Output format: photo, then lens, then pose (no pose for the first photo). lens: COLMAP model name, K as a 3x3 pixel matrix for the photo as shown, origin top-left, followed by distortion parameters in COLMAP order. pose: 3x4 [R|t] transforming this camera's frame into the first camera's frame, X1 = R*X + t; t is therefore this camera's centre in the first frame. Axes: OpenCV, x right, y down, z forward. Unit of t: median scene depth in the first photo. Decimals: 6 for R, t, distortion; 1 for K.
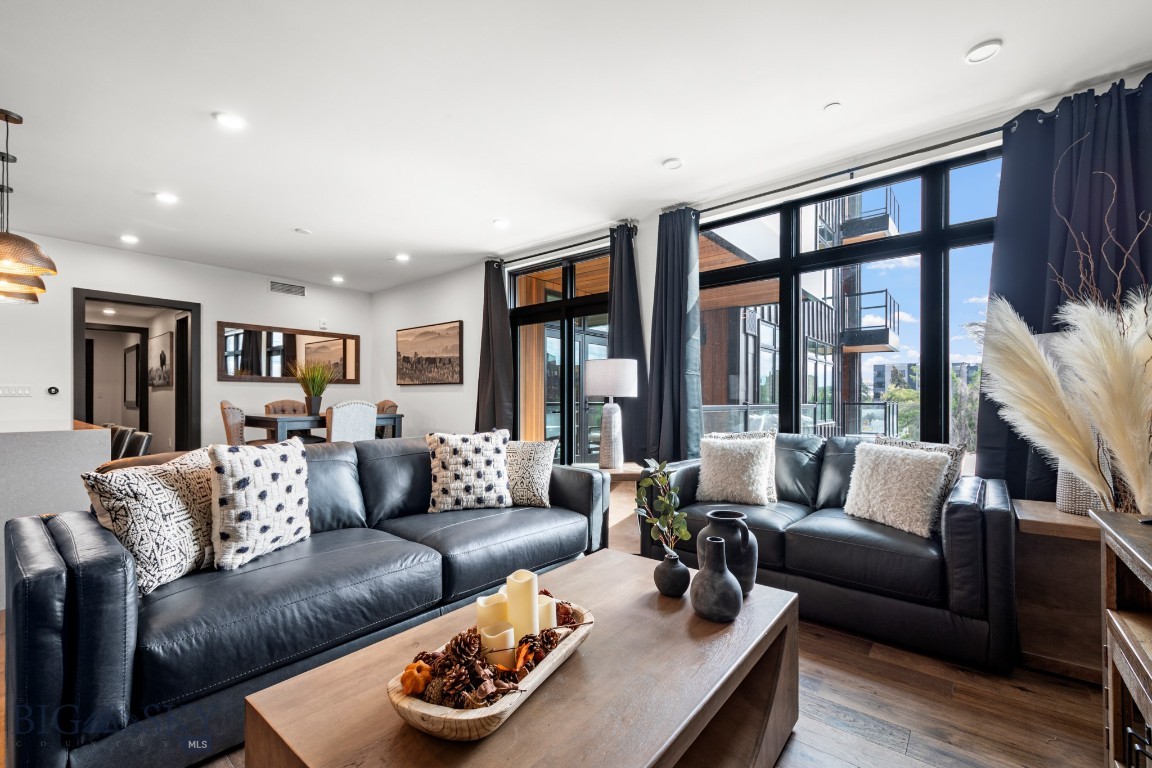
lens RADIAL K [[470.5, 0, 574.2], [0, 470.5, 401.2], [0, 0, 1]] dist [0.005940, -0.001295]
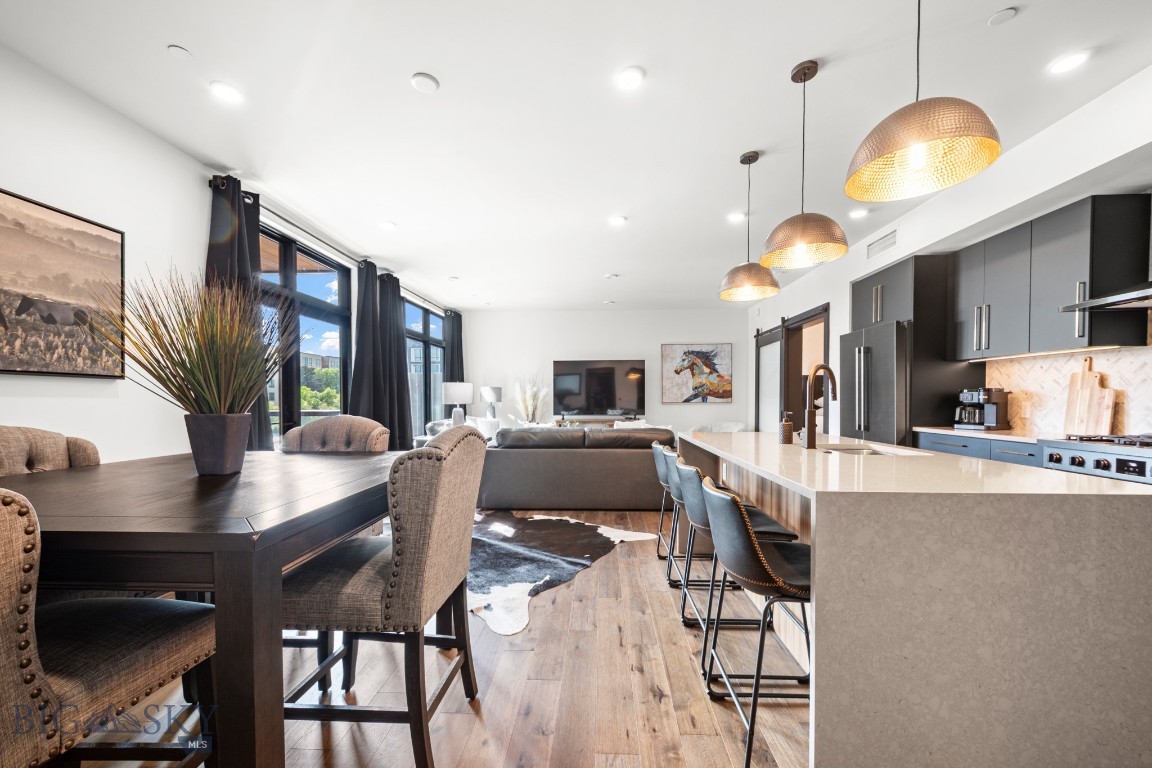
lens RADIAL K [[432.8, 0, 589.9], [0, 432.8, 406.4], [0, 0, 1]] dist [0.000196, -0.000038]
pose [[-0.615298, -0.016769, 0.788116, -1.444898], [0.001600, 0.999745, 0.022521, -0.035119], [-0.788293, 0.015118, -0.615114, 1.596374]]
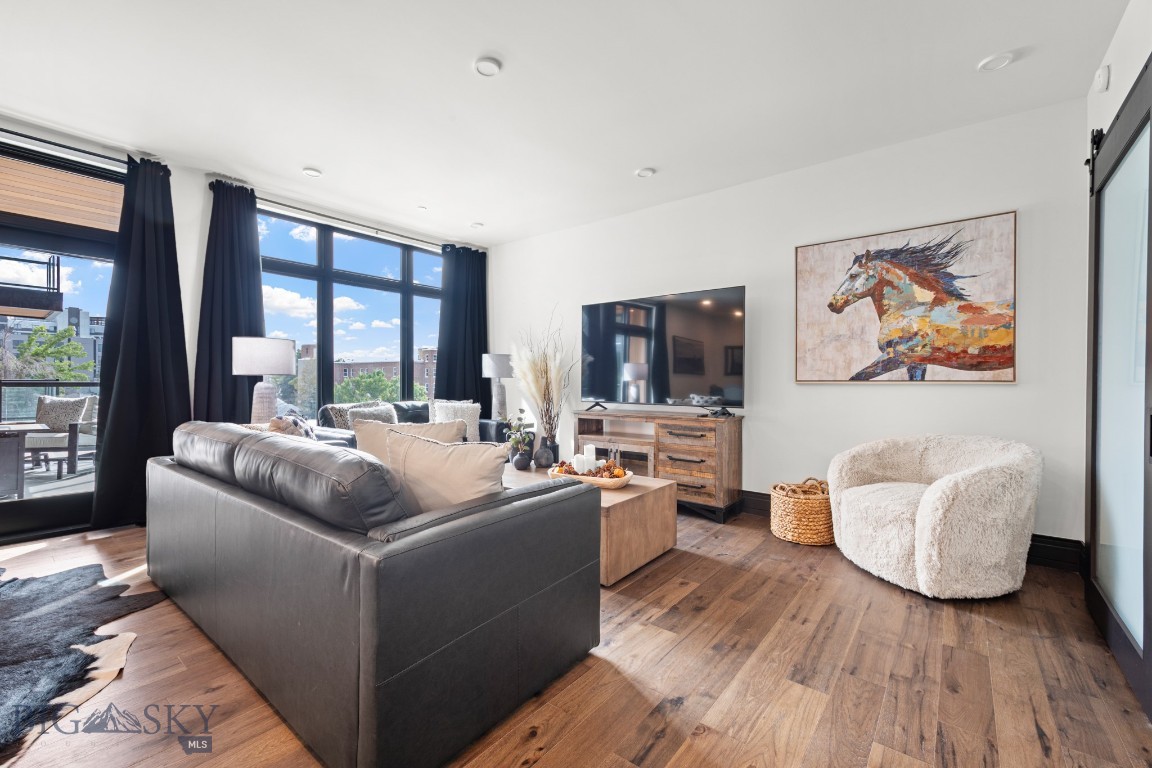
lens RADIAL K [[470.5, 0, 581.8], [0, 470.5, 382.0], [0, 0, 1]] dist [0.005940, -0.001295]
pose [[-0.018966, -0.004330, 0.999811, -0.929304], [-0.004098, 0.999983, 0.004253, -0.002378], [-0.999812, -0.004017, -0.018983, 0.359950]]
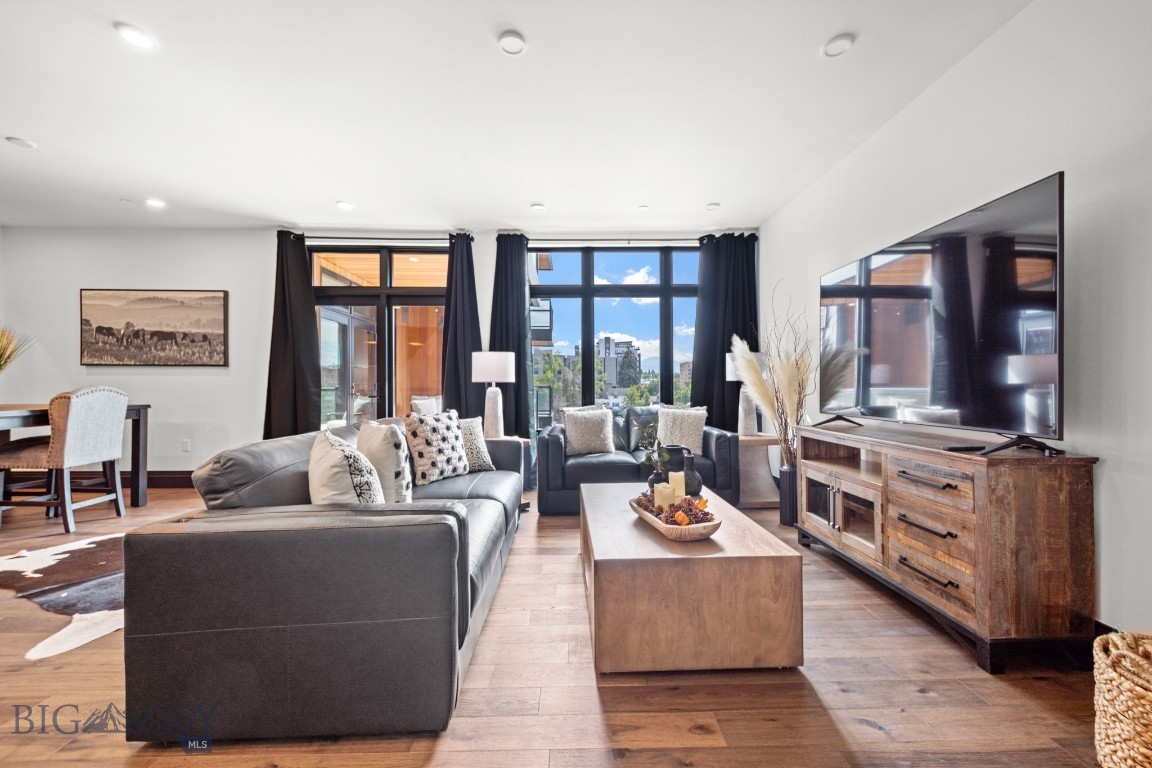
lens RADIAL K [[470.5, 0, 579.9], [0, 470.5, 382.9], [0, 0, 1]] dist [0.005940, -0.001295]
pose [[0.754069, -0.002524, 0.656790, -0.559885], [0.006279, 0.999975, -0.003366, -0.001263], [-0.656765, 0.006662, 0.754066, -0.076469]]
